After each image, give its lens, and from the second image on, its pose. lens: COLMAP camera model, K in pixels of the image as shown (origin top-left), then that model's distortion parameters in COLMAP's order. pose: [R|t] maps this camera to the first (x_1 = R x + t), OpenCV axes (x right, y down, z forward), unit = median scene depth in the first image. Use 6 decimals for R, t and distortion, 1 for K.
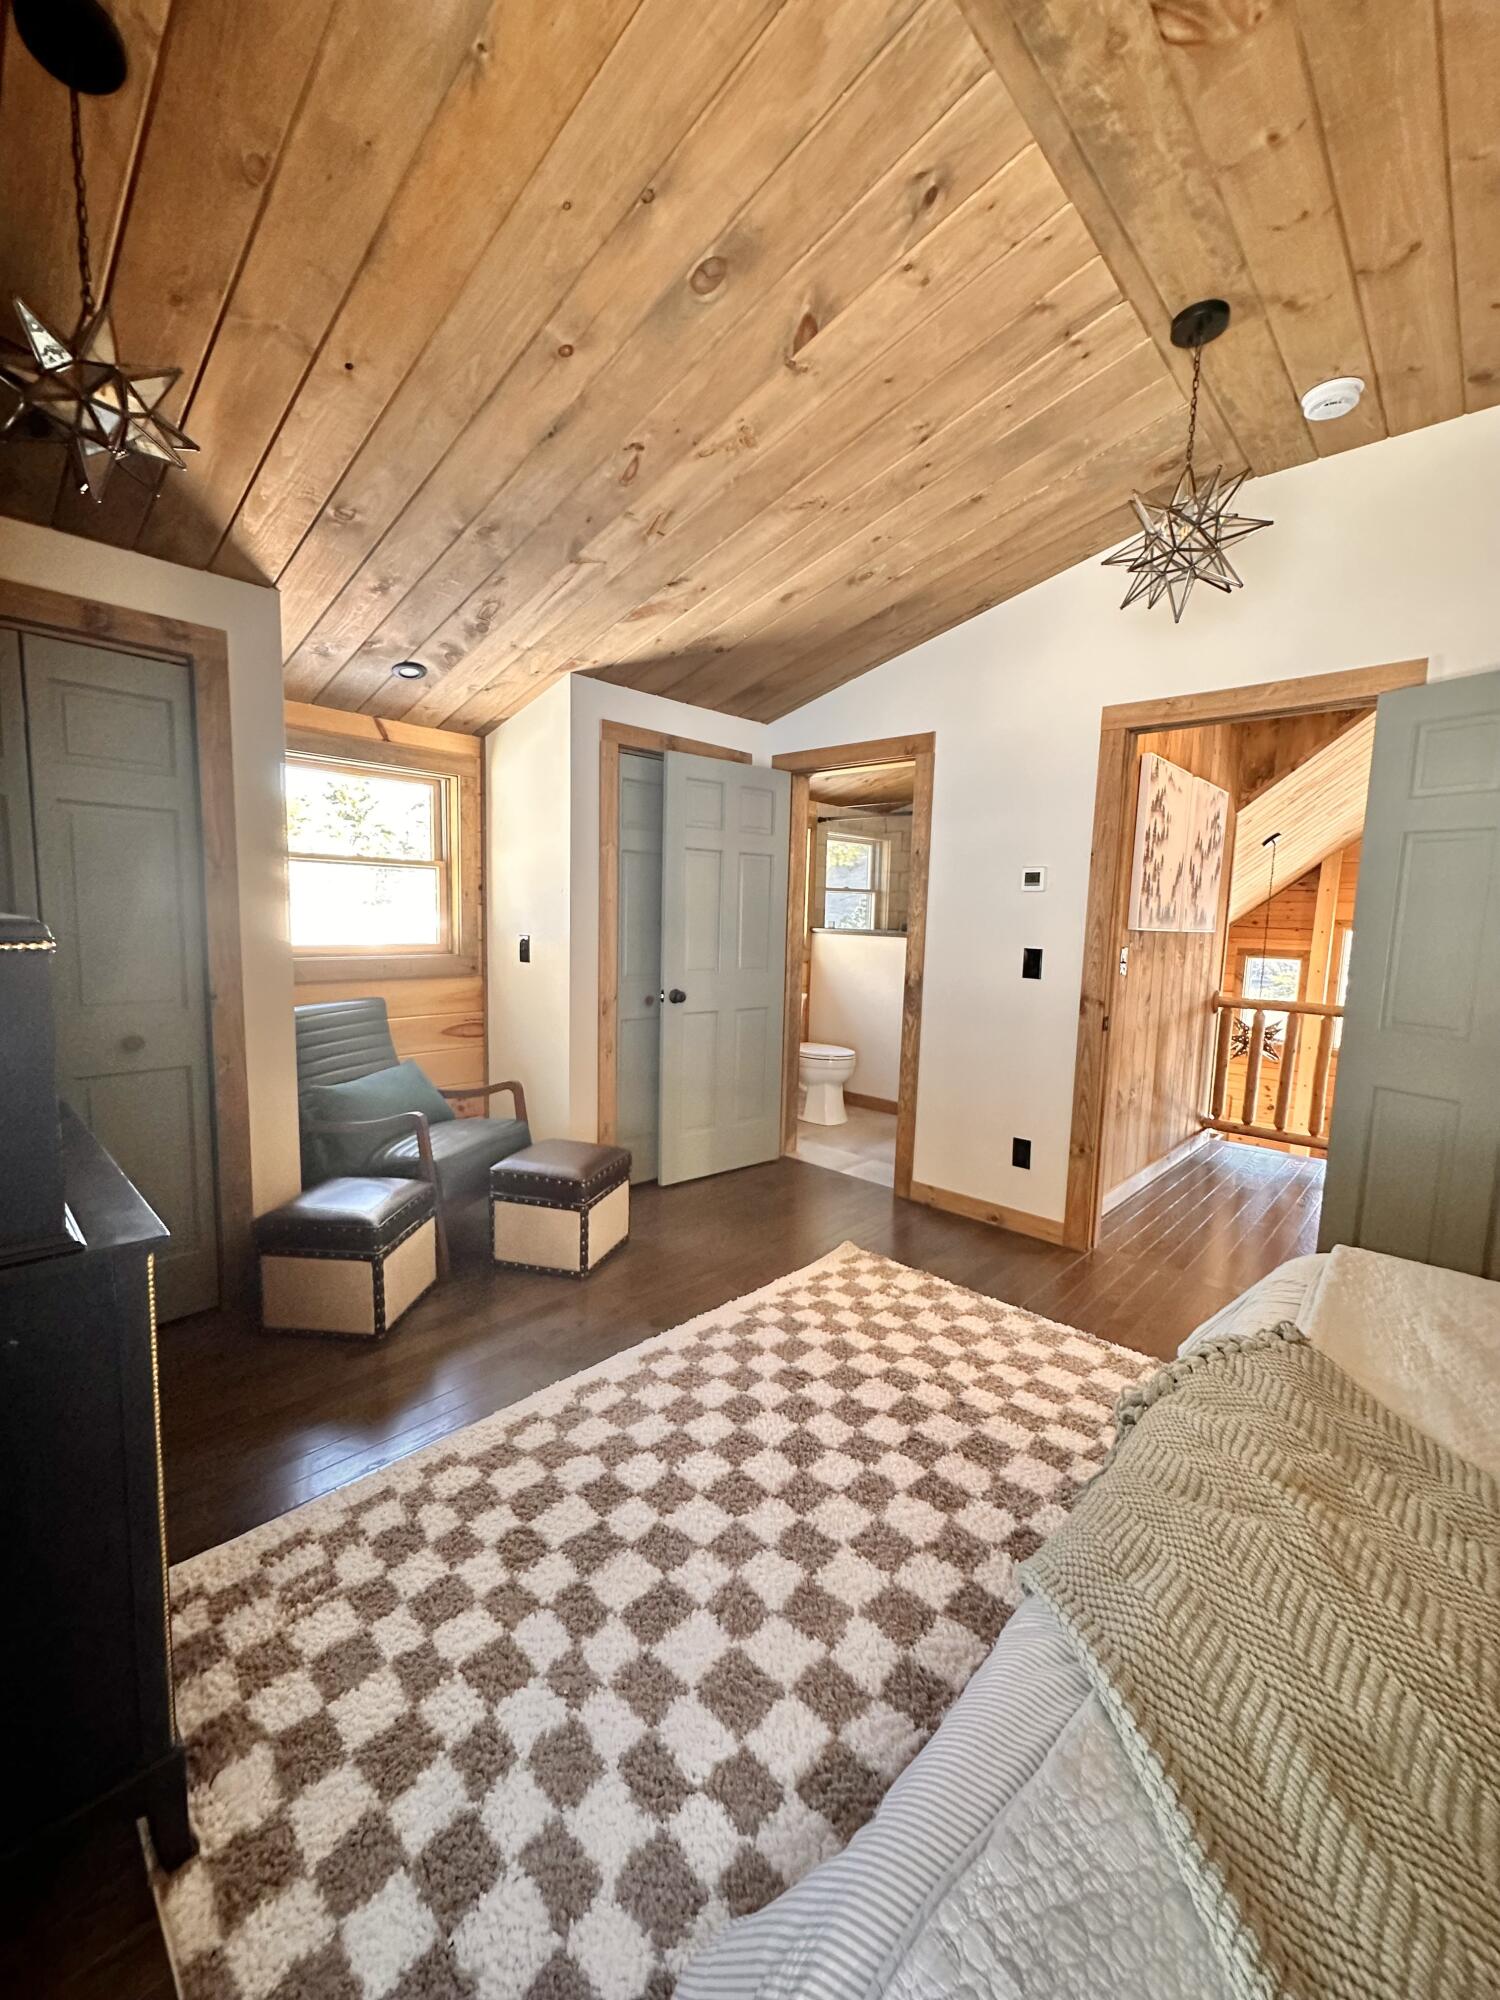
lens RADIAL K [[797.9, 0, 749.3], [0, 797.9, 1000.1], [0, 0, 1]] dist [-0.001727, 0.000544]
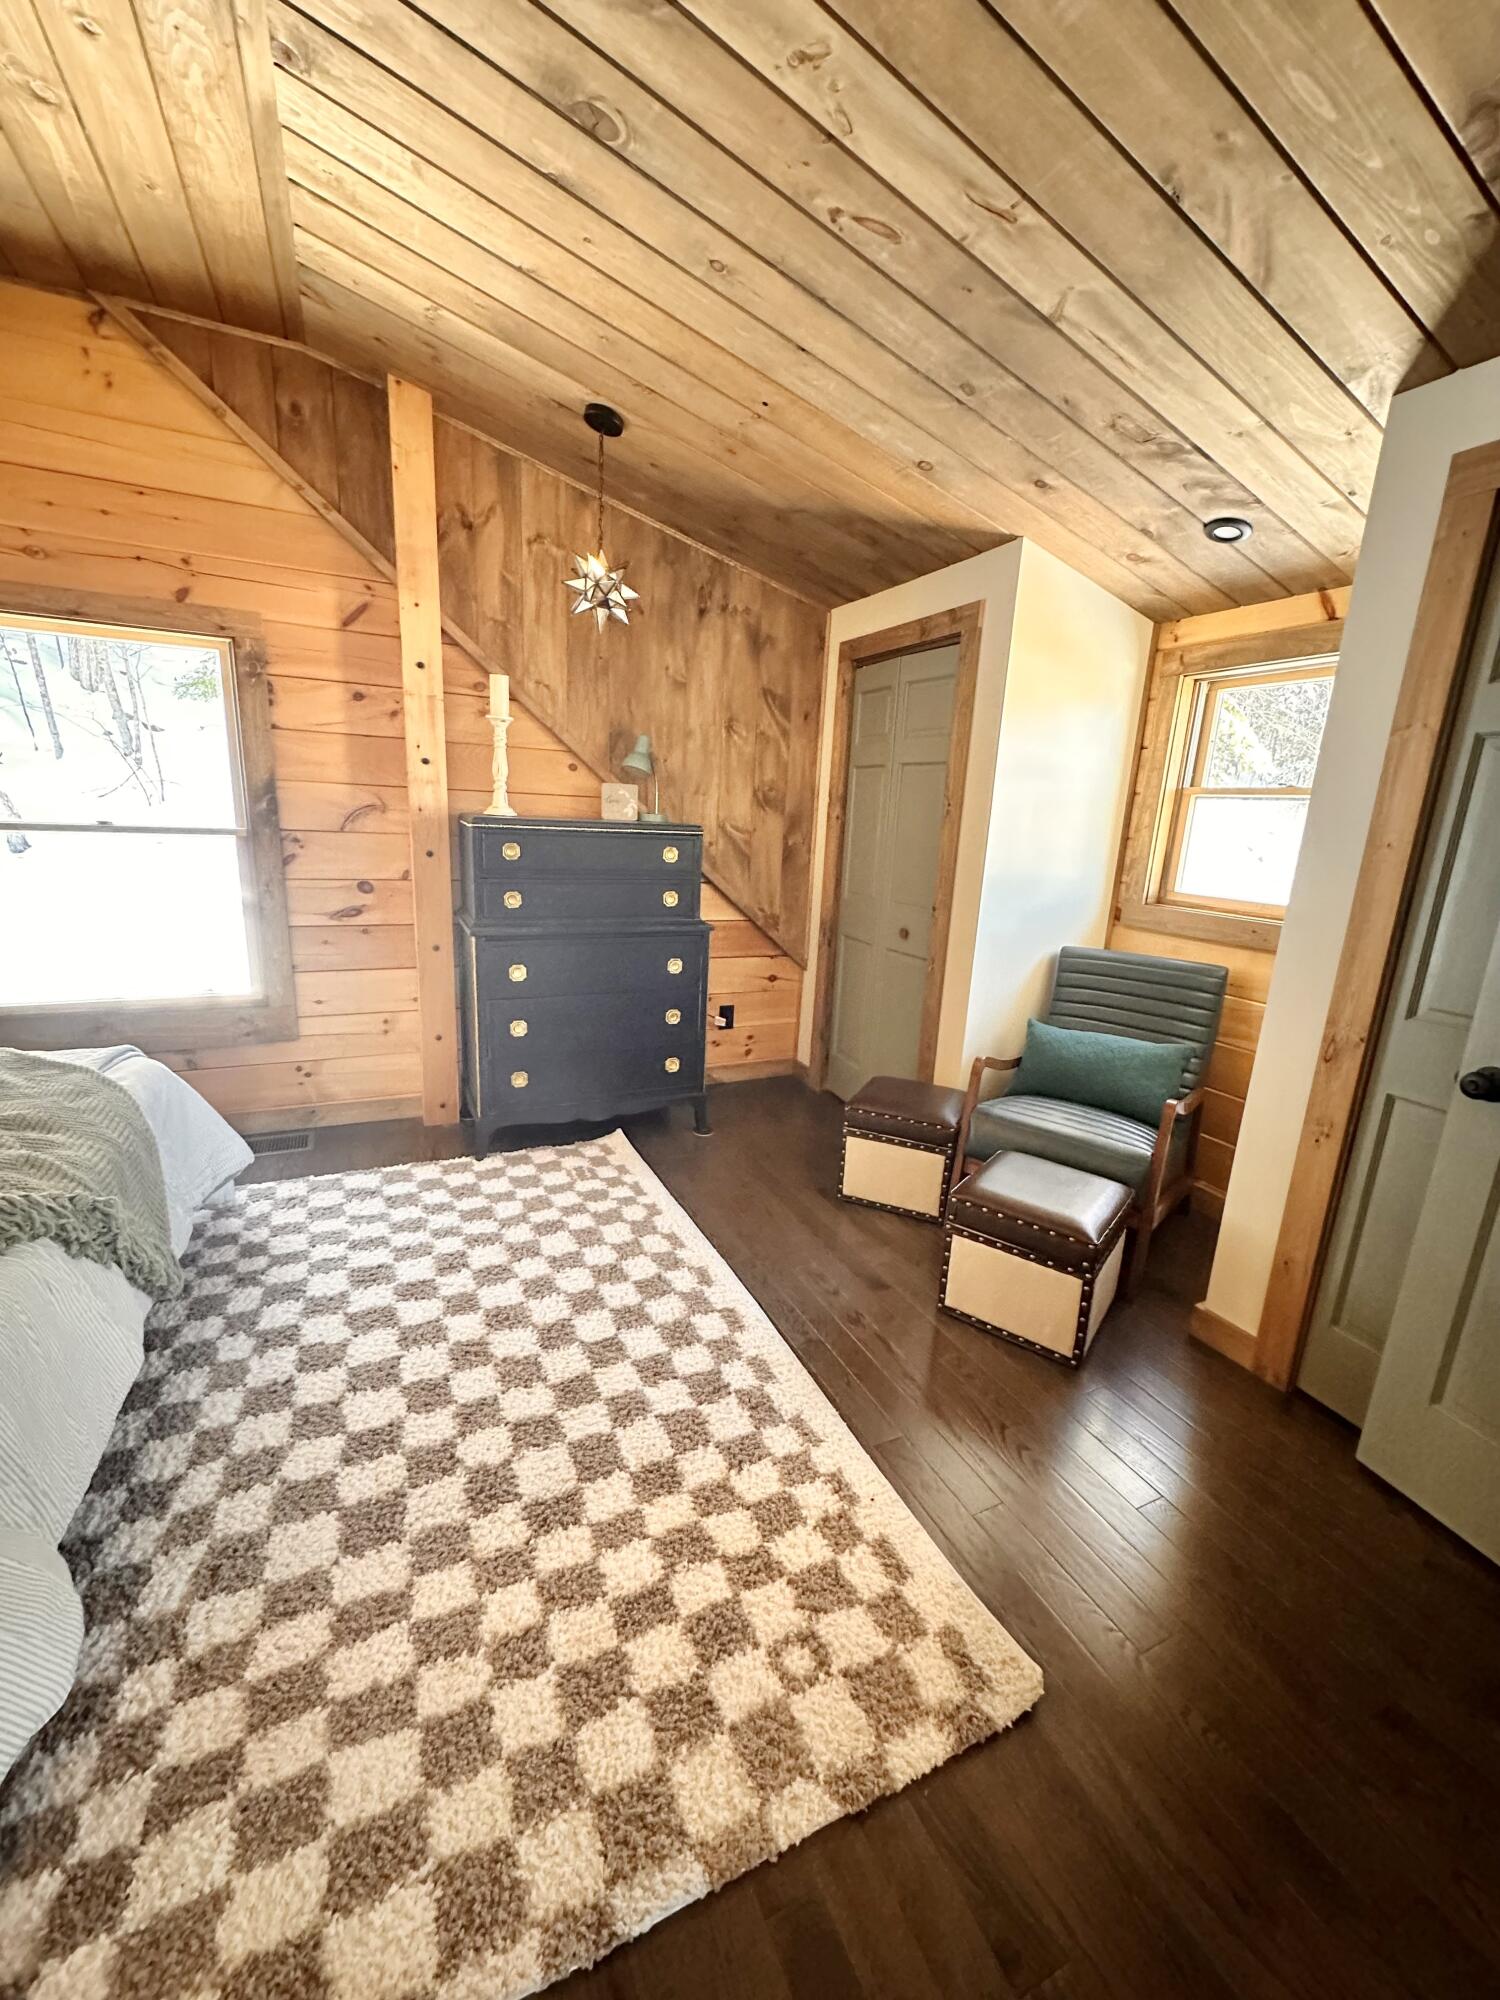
lens RADIAL K [[797.9, 0, 749.3], [0, 797.9, 1000.1], [0, 0, 1]] dist [-0.001727, 0.000544]
pose [[-0.362341, 0.175808, -0.915314, 0.706872], [-0.158714, 0.956067, 0.246465, -0.149707], [0.918433, 0.234578, -0.318520, 1.321710]]
